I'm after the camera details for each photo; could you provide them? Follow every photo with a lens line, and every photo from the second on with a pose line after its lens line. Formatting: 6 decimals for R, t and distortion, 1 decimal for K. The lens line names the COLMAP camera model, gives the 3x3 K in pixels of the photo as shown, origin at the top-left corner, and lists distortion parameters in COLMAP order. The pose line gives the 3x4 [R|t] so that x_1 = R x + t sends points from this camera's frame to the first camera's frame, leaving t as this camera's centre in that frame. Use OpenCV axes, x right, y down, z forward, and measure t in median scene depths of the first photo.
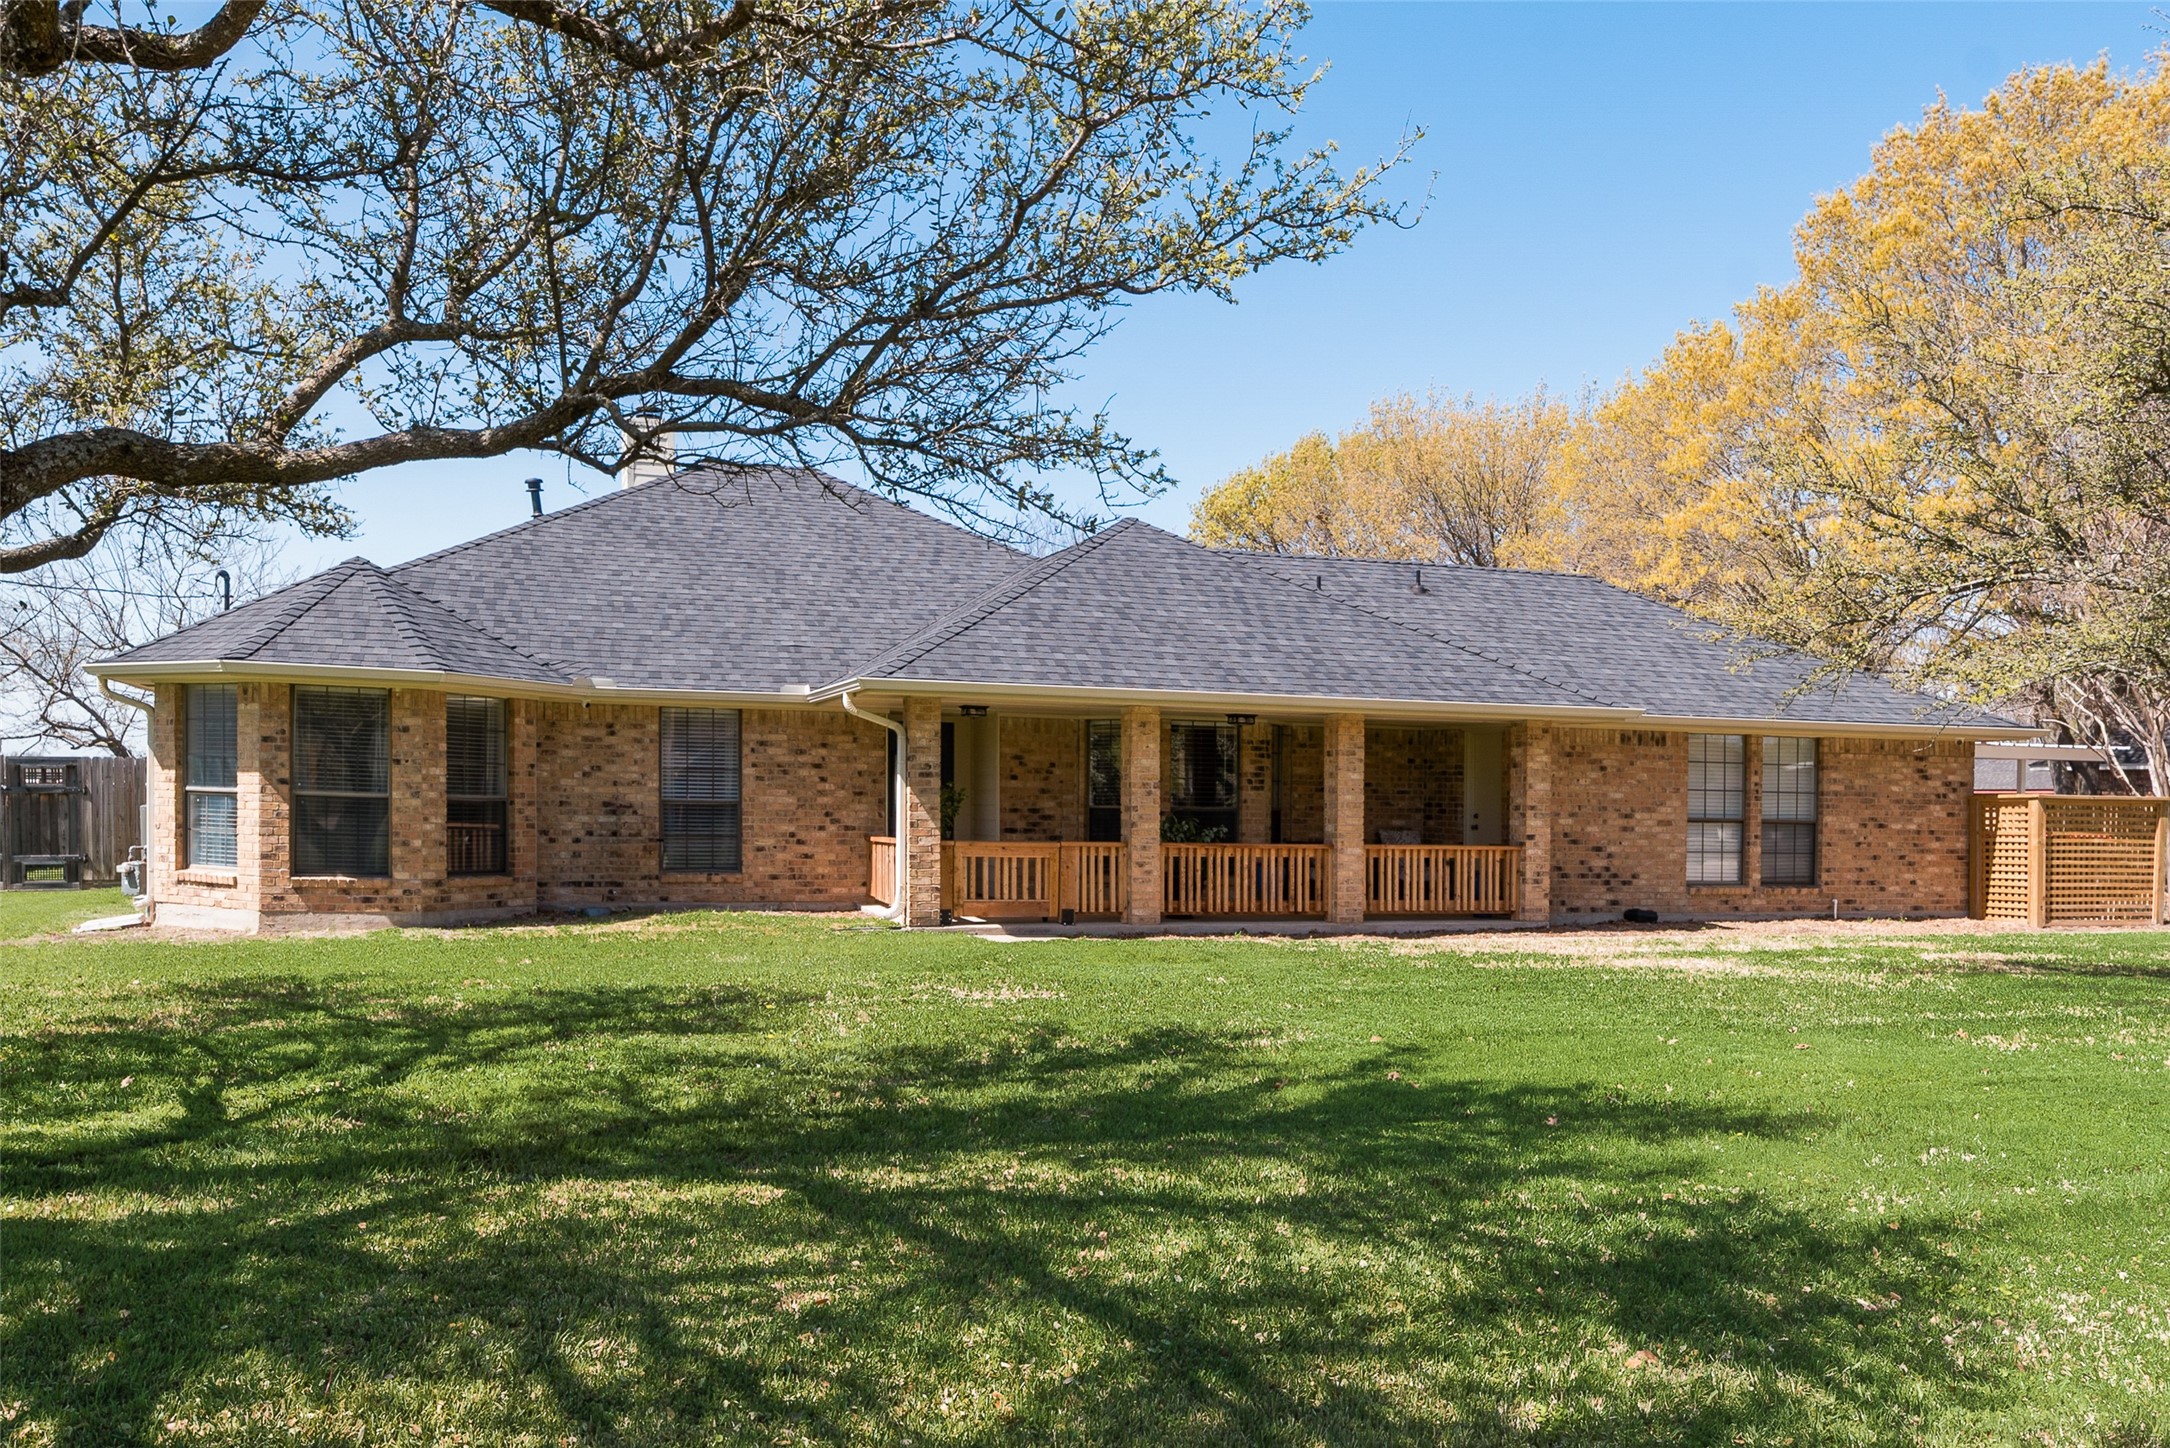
lens RADIAL K [[894.4, 0, 1083.6], [0, 894.4, 725.2], [0, 0, 1]] dist [0.000926, 0.000613]
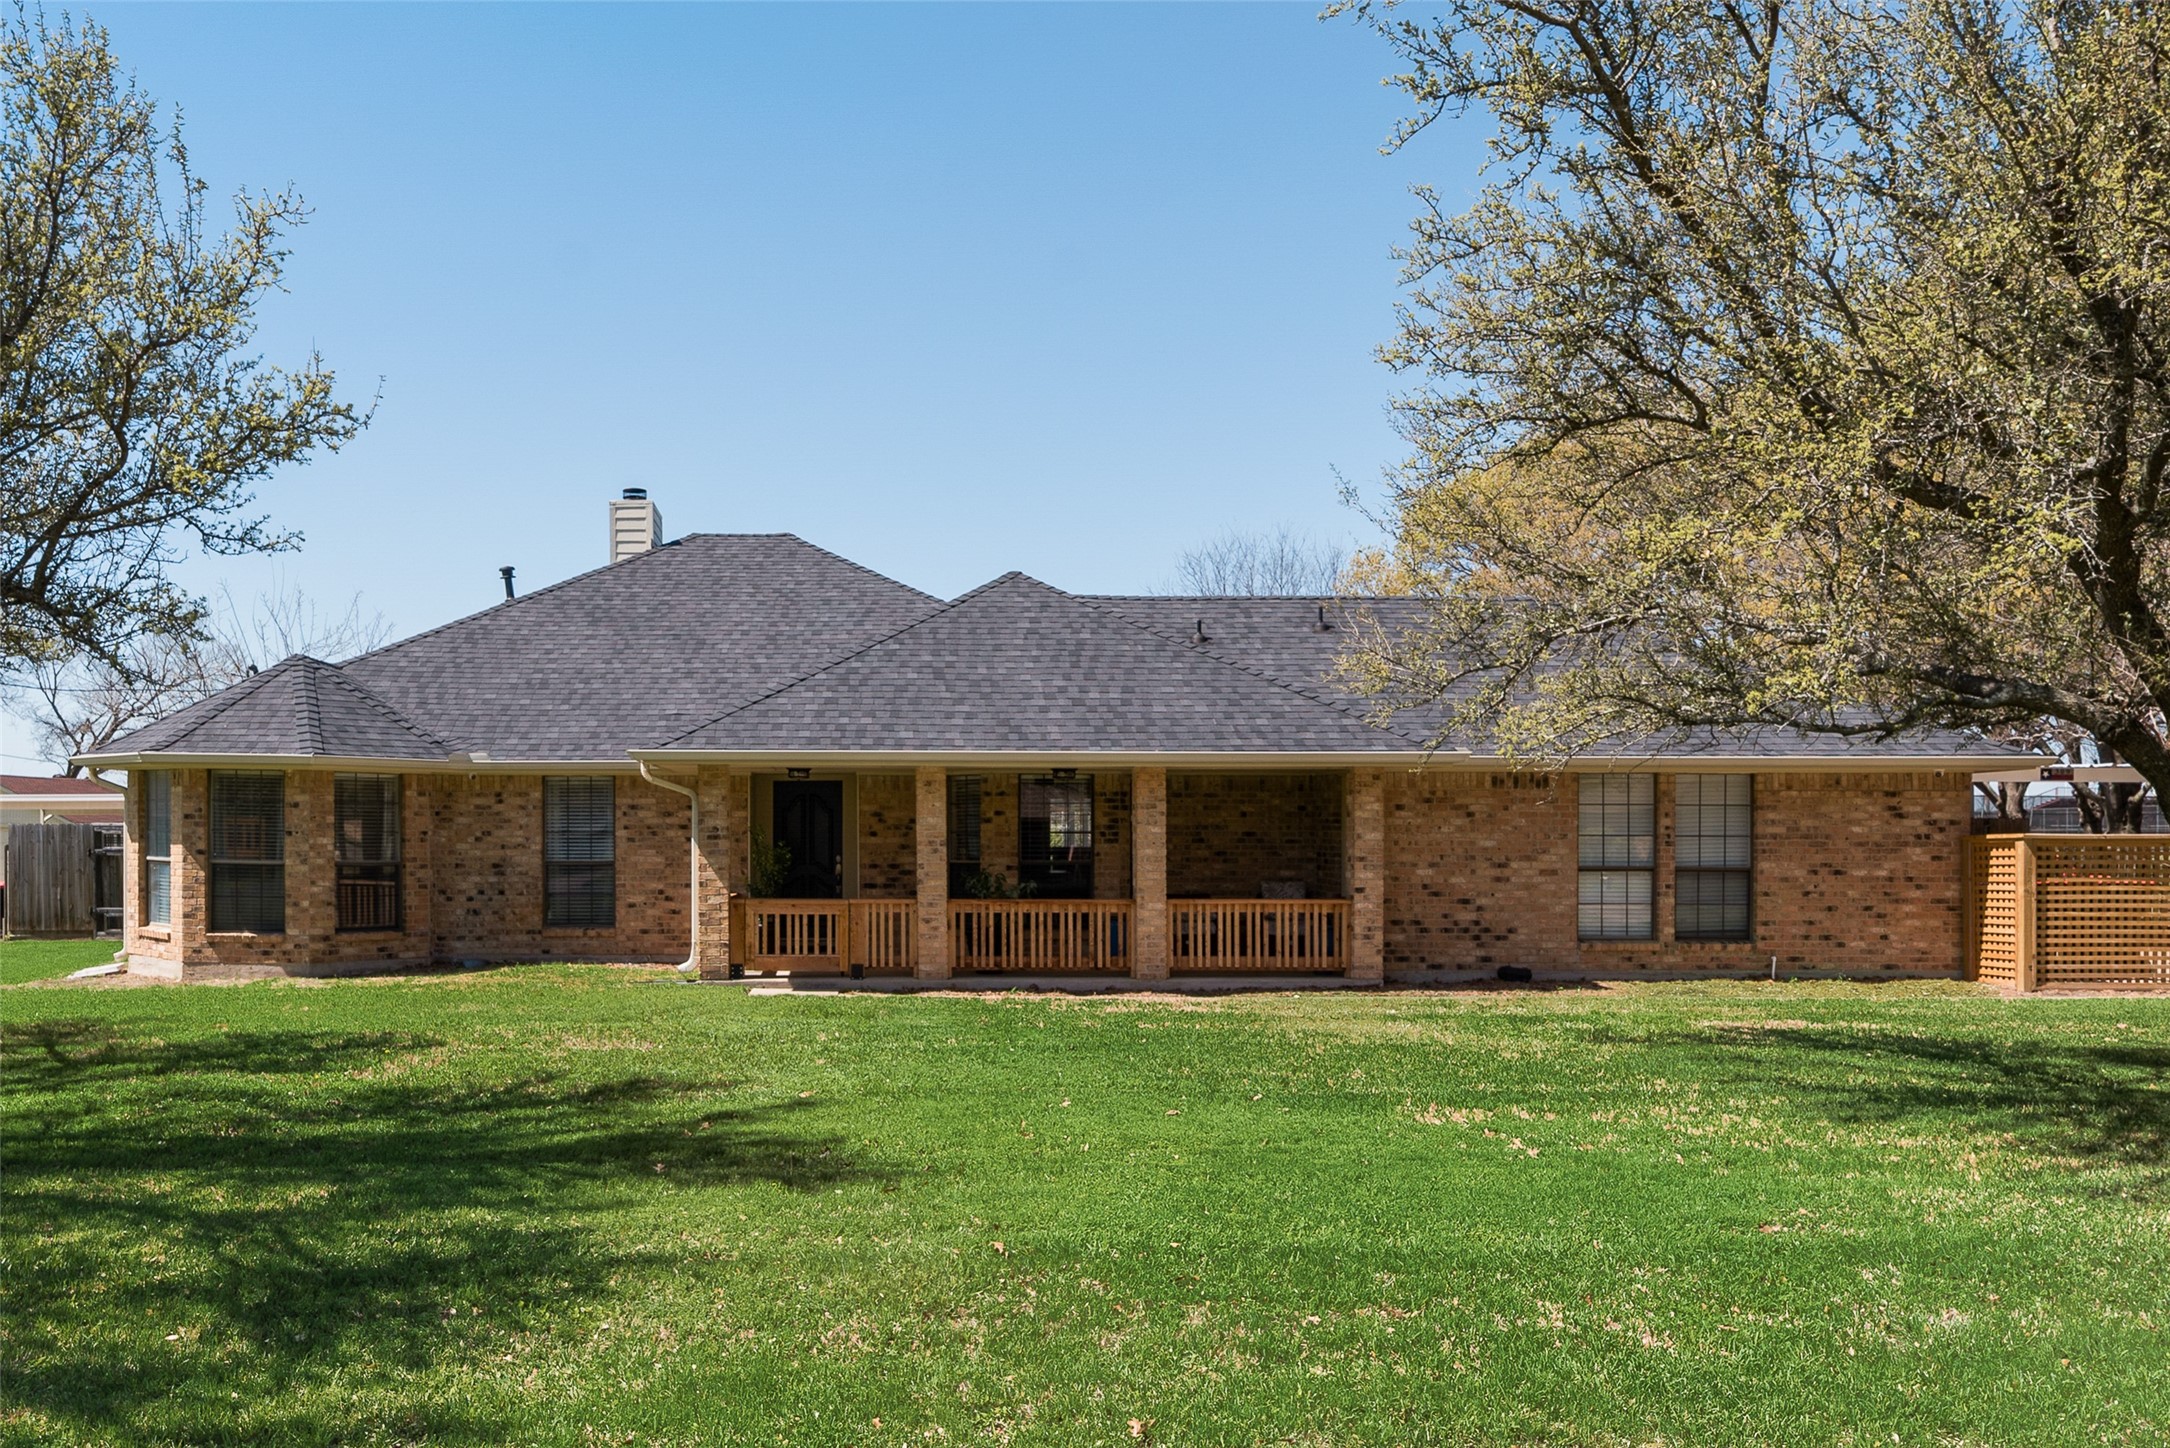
lens RADIAL K [[894.4, 0, 915.2], [0, 894.4, 764.4], [0, 0, 1]] dist [0.000926, 0.000613]
pose [[0.986568, -0.030398, -0.160496, 0.192706], [0.028349, 0.999485, -0.015041, -0.006850], [0.160870, 0.010289, 0.986922, -0.011982]]
